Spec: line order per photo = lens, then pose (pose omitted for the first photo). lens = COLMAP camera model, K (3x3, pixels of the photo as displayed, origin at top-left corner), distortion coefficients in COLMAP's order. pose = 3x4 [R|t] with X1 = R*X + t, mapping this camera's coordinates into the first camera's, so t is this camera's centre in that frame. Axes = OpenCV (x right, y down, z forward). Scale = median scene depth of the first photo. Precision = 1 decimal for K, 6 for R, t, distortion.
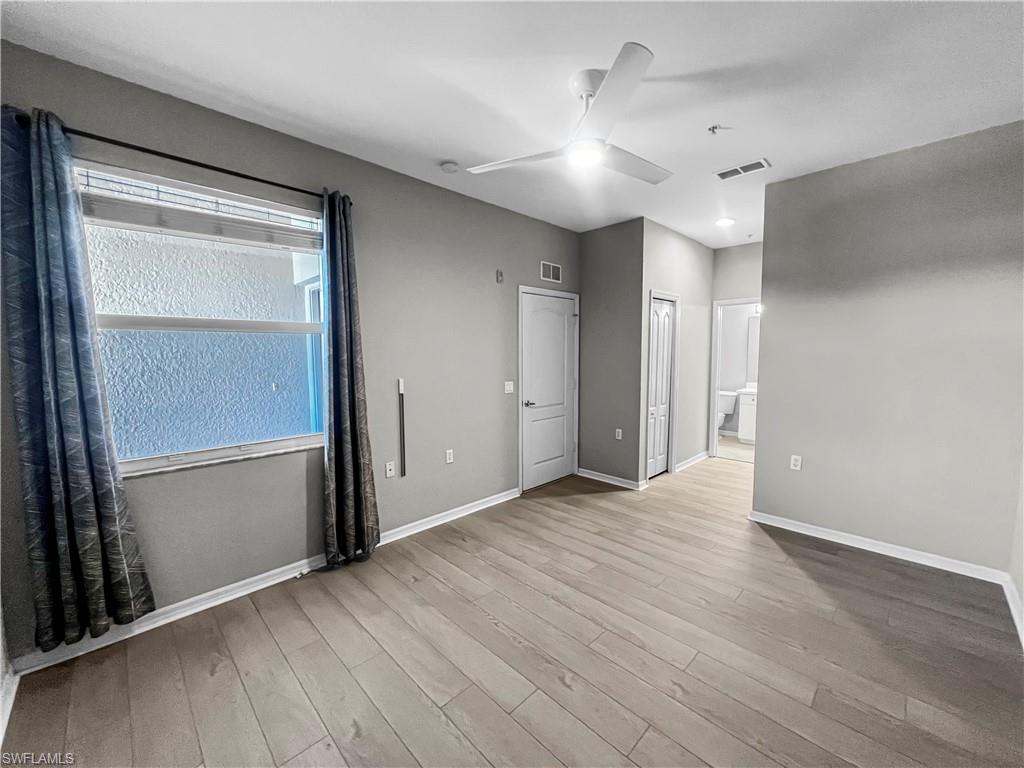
lens RADIAL K [[418.1, 0, 508.6], [0, 418.1, 383.3], [0, 0, 1]] dist [-0.002175, 0.000654]
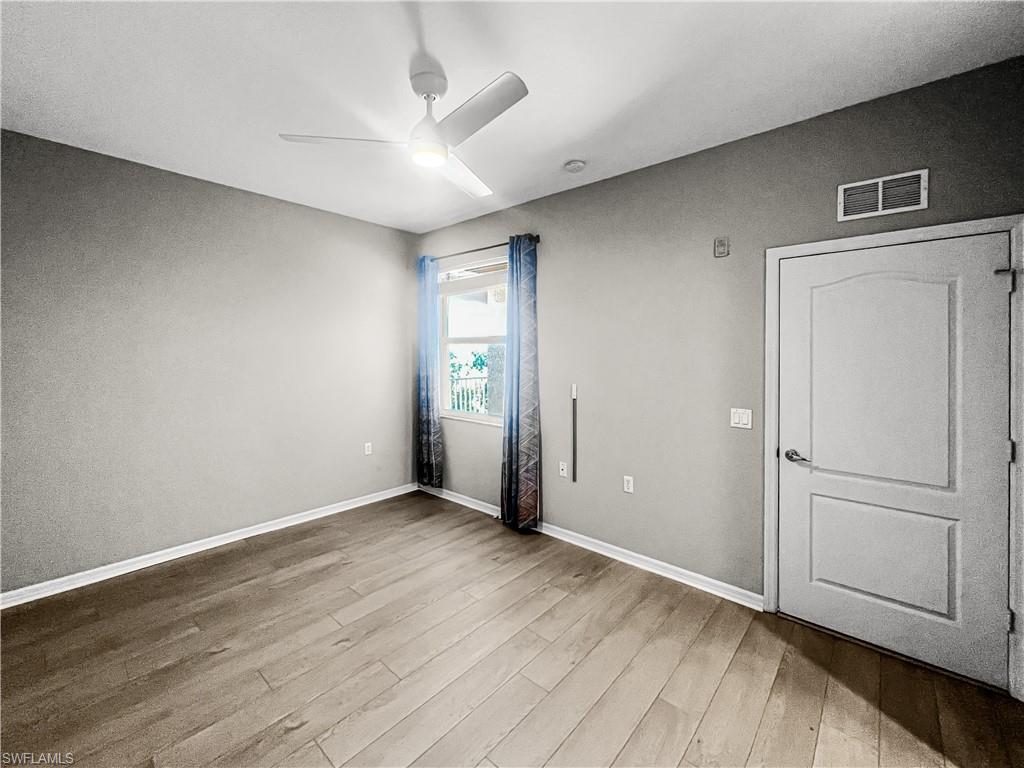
lens RADIAL K [[428.0, 0, 494.6], [0, 428.0, 351.5], [0, 0, 1]] dist [-0.000723, 0.000886]
pose [[0.037373, 0.002454, -0.999298, 0.680649], [-0.080031, 0.996792, -0.000545, -0.064833], [0.996091, 0.079996, 0.037449, 0.665437]]
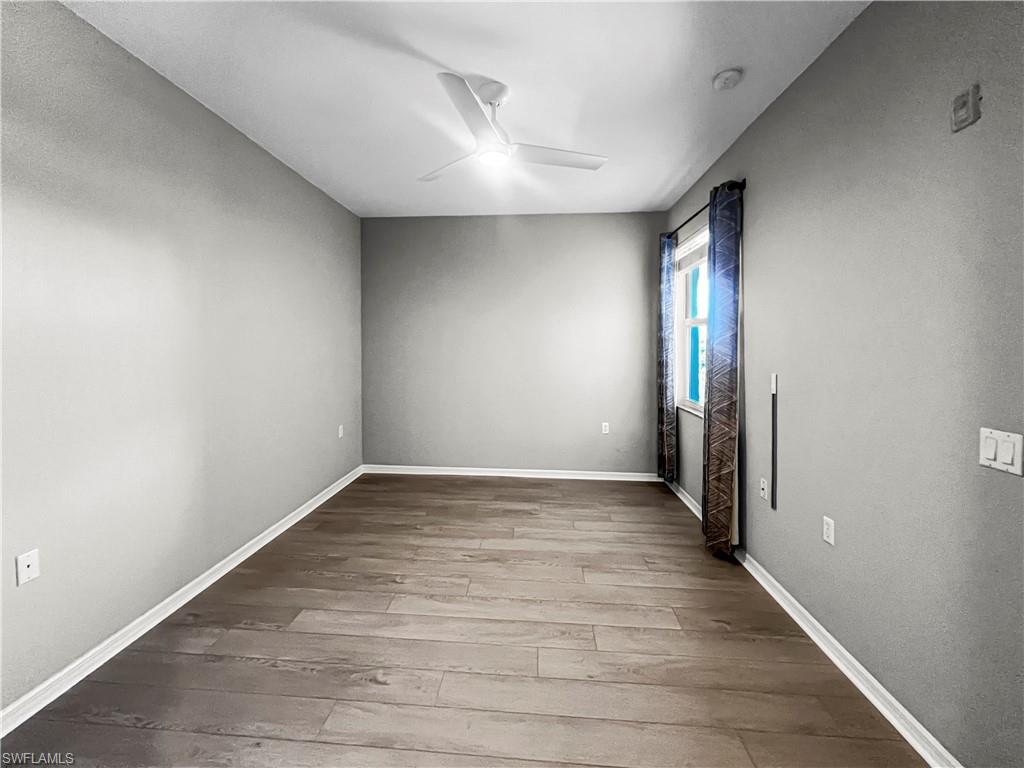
lens RADIAL K [[418.1, 0, 497.7], [0, 418.1, 349.2], [0, 0, 1]] dist [-0.002175, 0.000654]
pose [[-0.768651, 0.008258, -0.639615, 0.511421], [-0.049124, 0.996202, 0.071897, -0.072131], [0.637779, 0.086685, -0.765326, 1.090961]]
